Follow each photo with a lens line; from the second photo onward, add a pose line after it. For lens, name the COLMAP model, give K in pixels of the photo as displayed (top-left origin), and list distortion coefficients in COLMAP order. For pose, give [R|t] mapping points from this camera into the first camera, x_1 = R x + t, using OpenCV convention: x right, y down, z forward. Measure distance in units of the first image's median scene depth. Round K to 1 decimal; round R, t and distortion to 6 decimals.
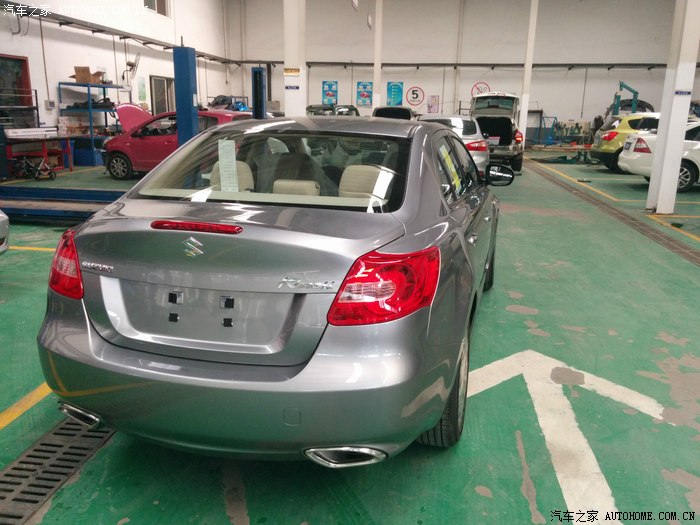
lens RADIAL K [[612.2, 0, 349.3], [0, 612.2, 263.6], [0, 0, 1]] dist [0.062210, -0.095364]
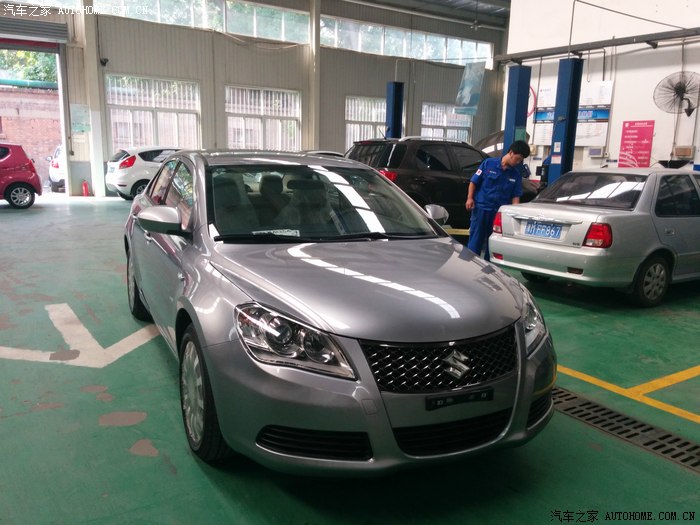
lens RADIAL K [[612.2, 0, 350.7], [0, 612.2, 262.4], [0, 0, 1]] dist [0.062210, -0.095364]
pose [[-0.755267, 0.131623, -0.642065, 0.673097], [-0.151895, 0.917806, 0.366825, -0.493363], [0.637573, 0.374577, -0.673196, 2.068763]]
